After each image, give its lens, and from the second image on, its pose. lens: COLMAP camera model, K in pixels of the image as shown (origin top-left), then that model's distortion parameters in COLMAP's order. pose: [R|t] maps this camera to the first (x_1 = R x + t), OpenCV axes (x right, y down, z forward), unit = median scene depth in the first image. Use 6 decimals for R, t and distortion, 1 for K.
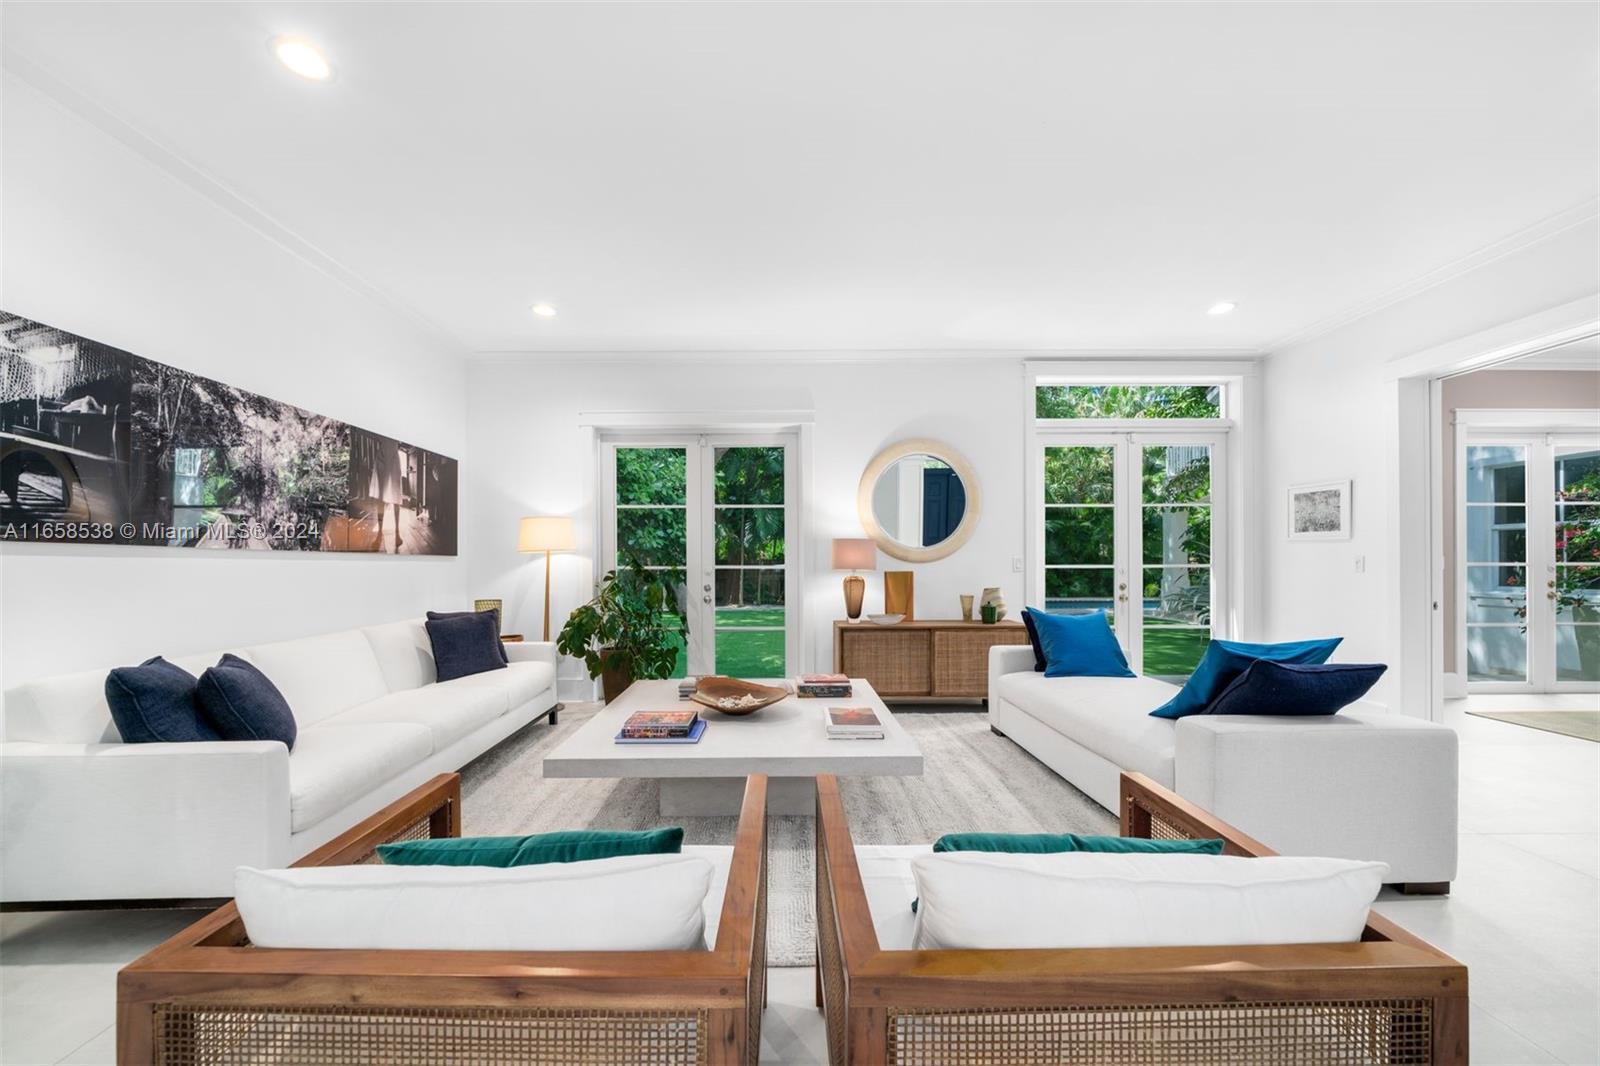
lens RADIAL K [[567.8, 0, 788.6], [0, 567.8, 564.8], [0, 0, 1]] dist [-0.002825, -0.000348]
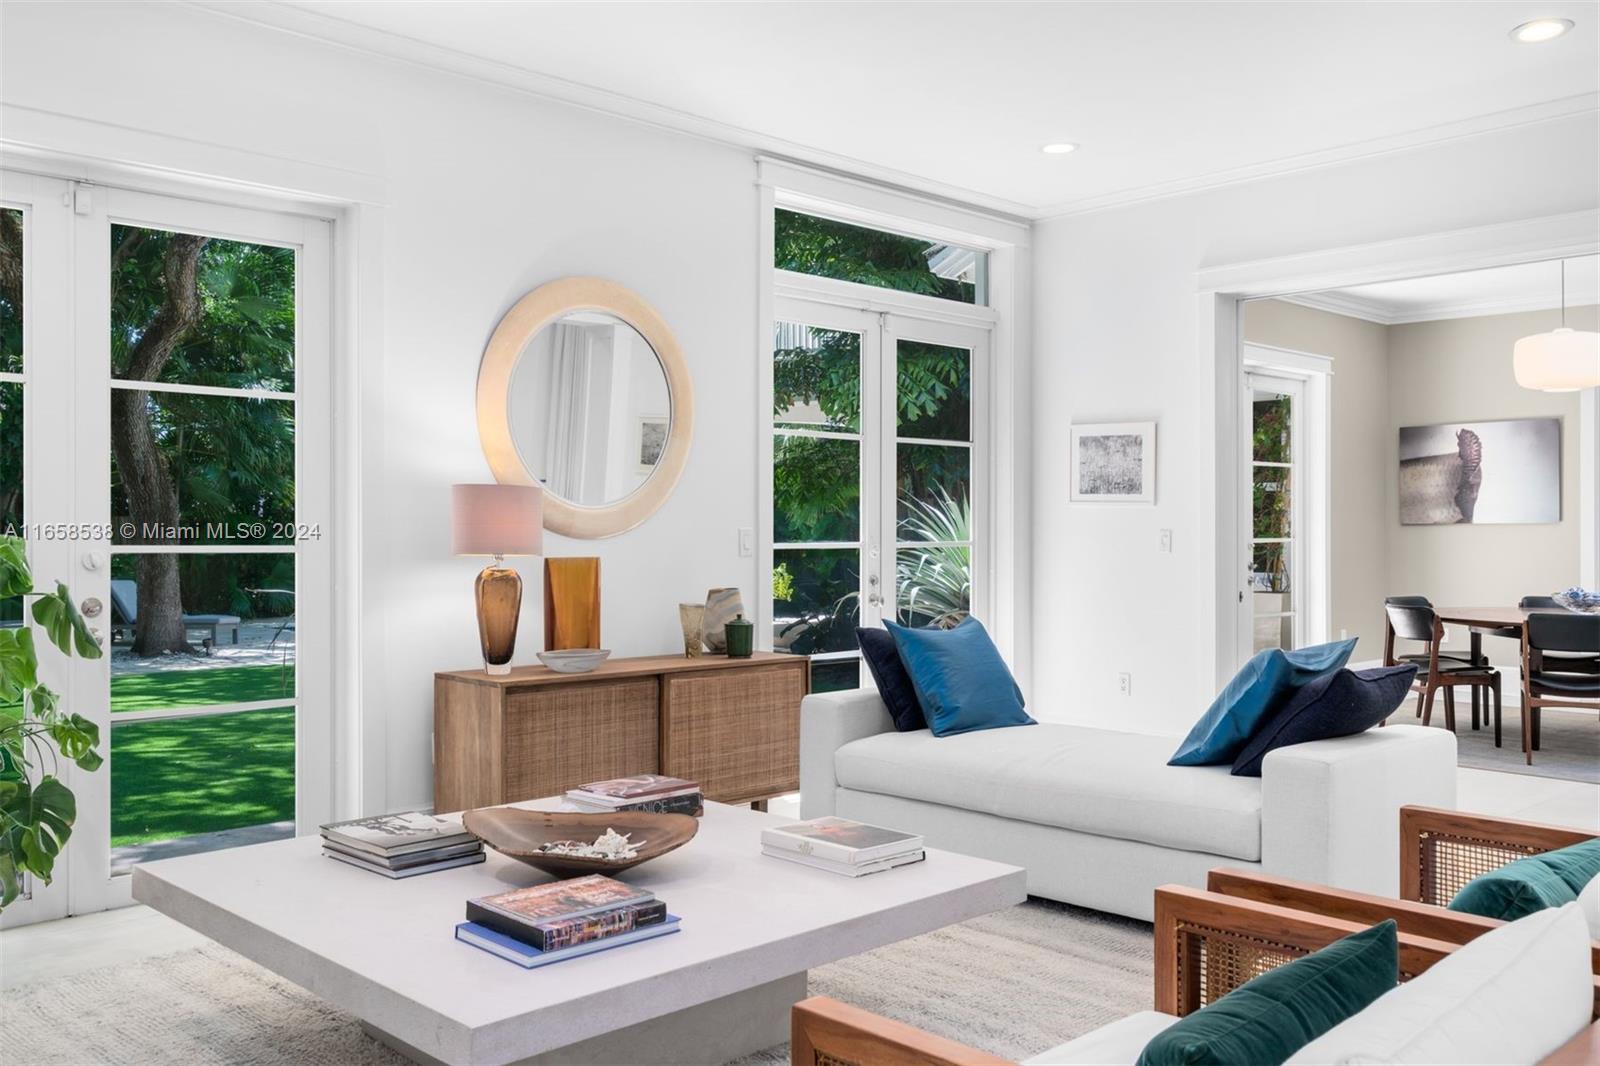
lens RADIAL K [[1358.7, 0, 796.0], [0, 1358.7, 535.8], [0, 0, 1]] dist [0.047792, 0.000713]
pose [[0.728320, 0.002282, 0.685233, -0.460485], [-0.001064, 0.999997, -0.002200, -0.004213], [-0.685236, 0.000873, 0.728320, 0.062102]]
